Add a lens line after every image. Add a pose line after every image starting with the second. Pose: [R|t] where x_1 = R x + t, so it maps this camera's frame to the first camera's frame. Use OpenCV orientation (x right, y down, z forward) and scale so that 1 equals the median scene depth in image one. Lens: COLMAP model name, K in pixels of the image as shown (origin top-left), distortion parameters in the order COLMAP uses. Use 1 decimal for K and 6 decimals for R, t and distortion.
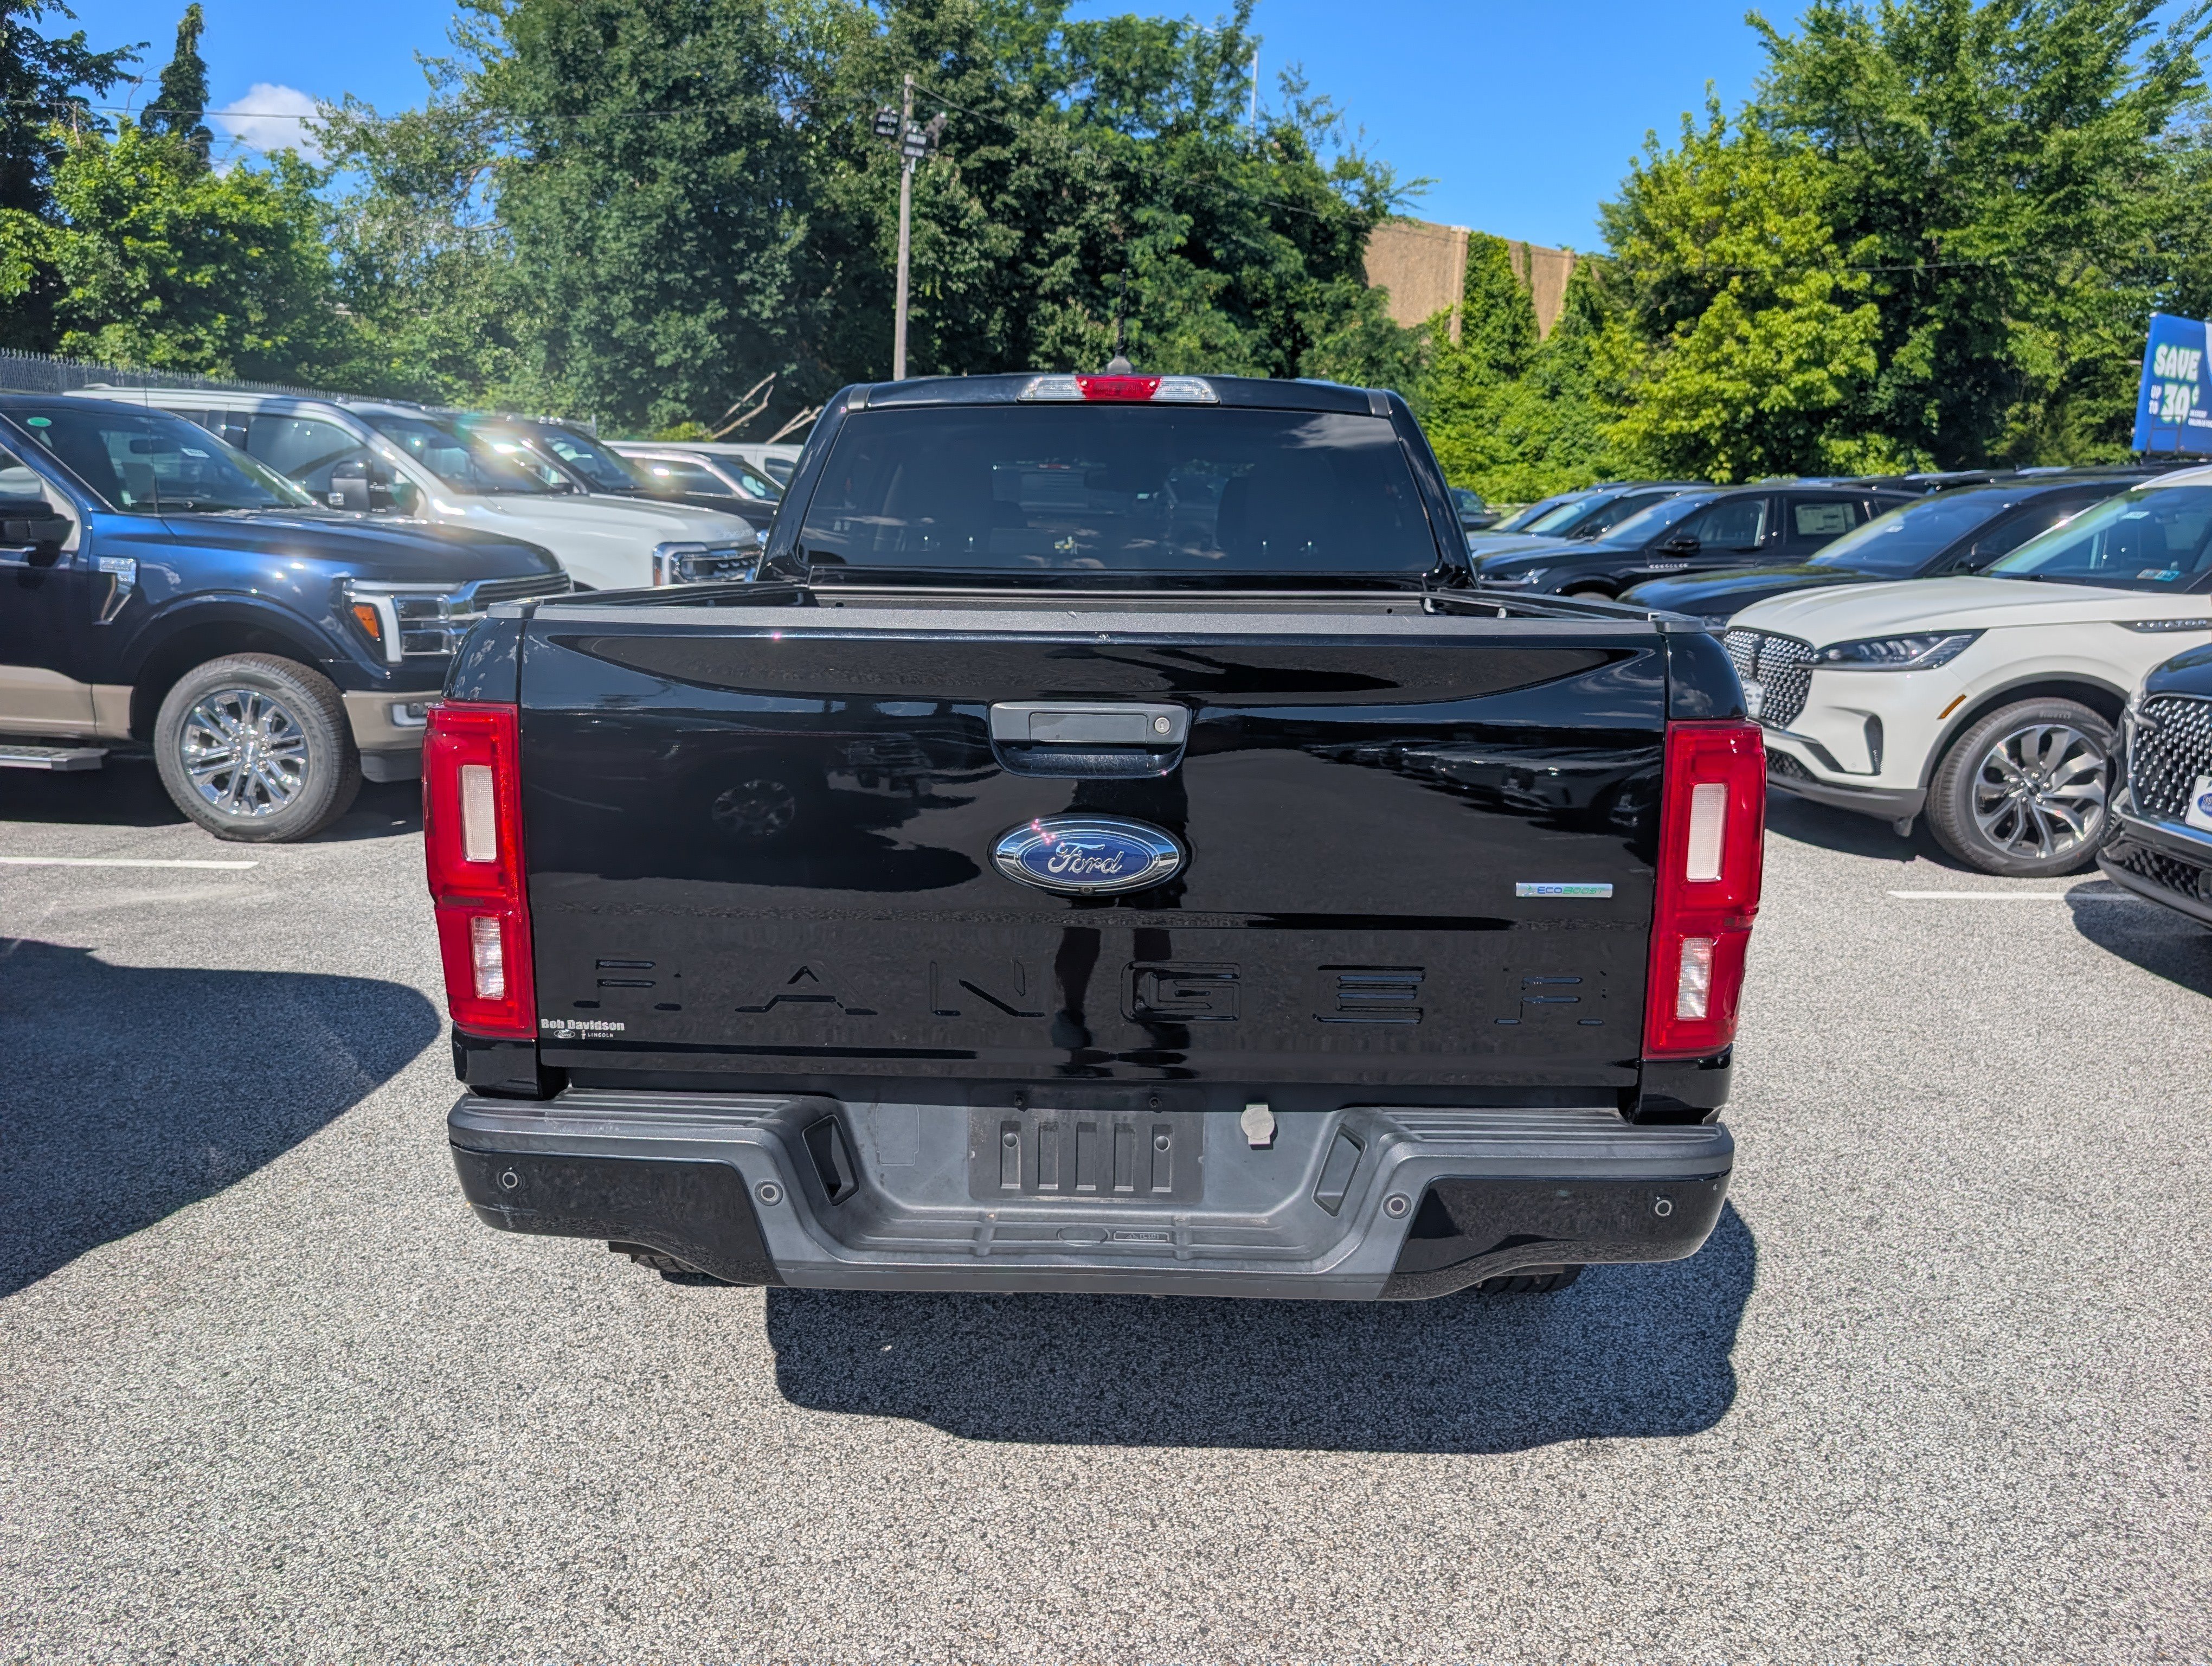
lens RADIAL K [[1610.7, 0, 1113.7], [0, 1610.7, 830.5], [0, 0, 1]] dist [0.016649, -0.010196]
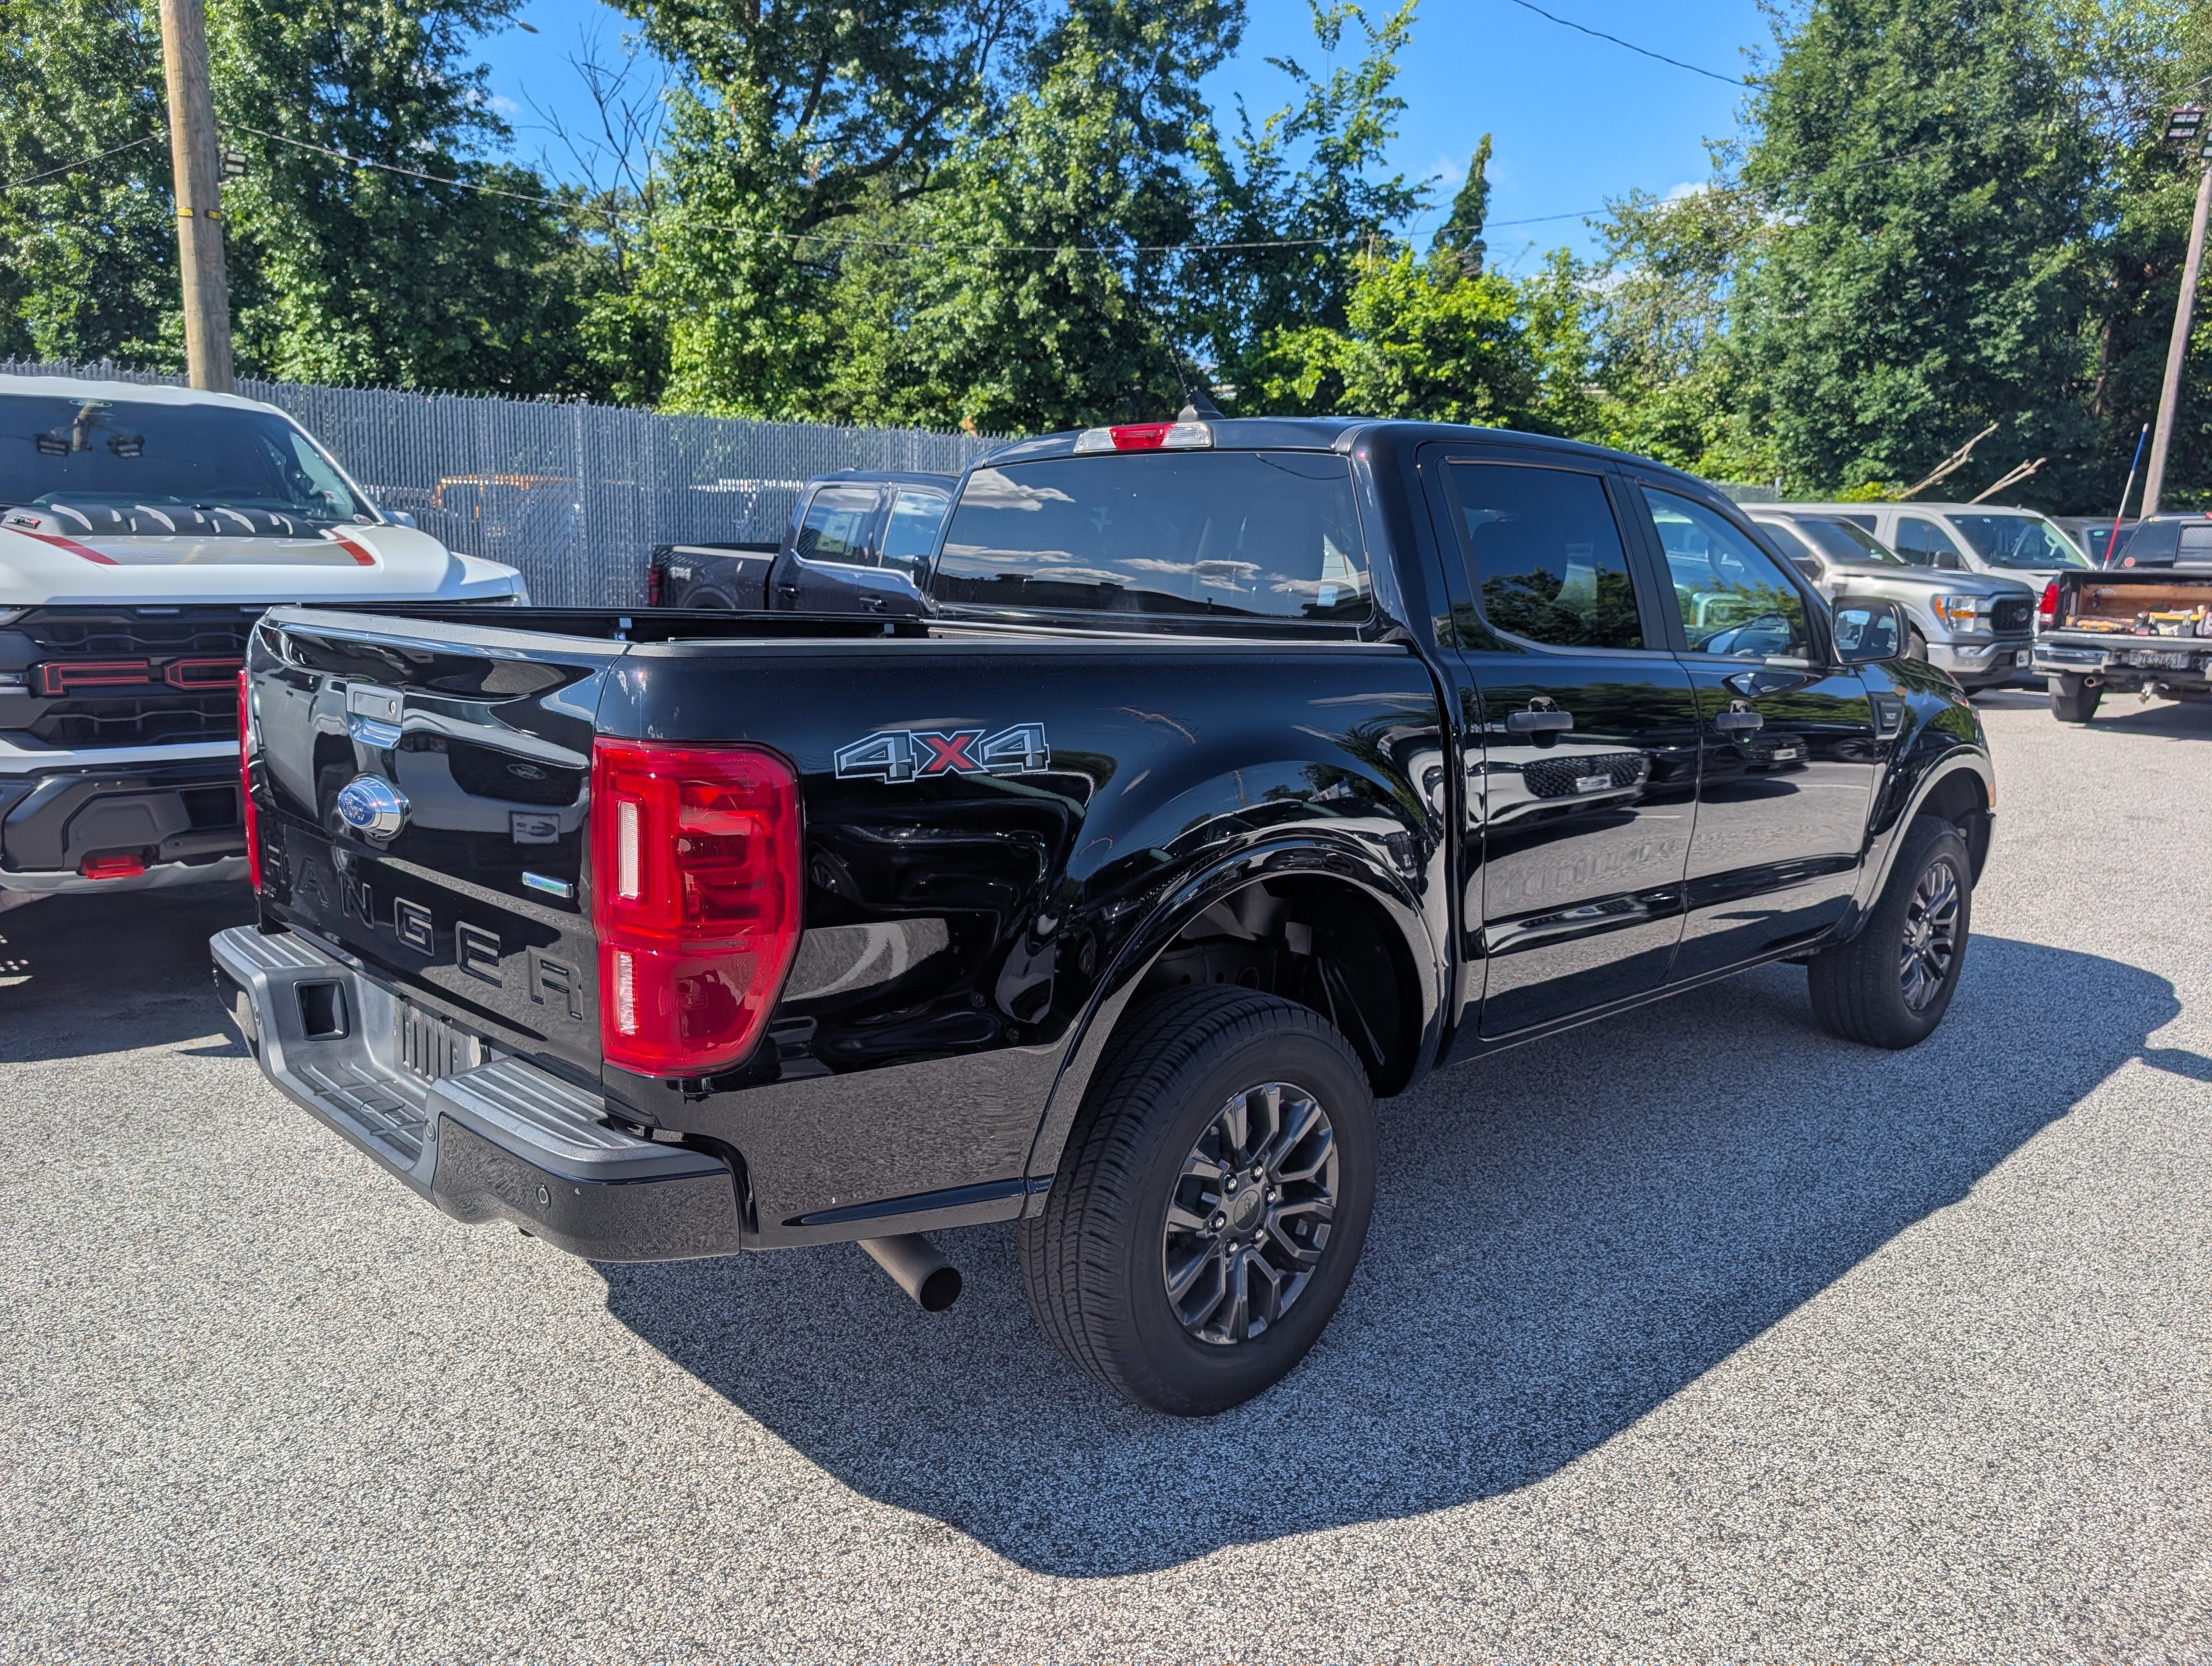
lens RADIAL K [[1610.7, 0, 1113.7], [0, 1610.7, 830.5], [0, 0, 1]] dist [0.016649, -0.010196]
pose [[0.710675, 0.119231, -0.693344, 0.095807], [-0.146803, 0.988972, 0.019596, -0.005553], [0.688034, 0.087858, 0.720341, 0.035882]]
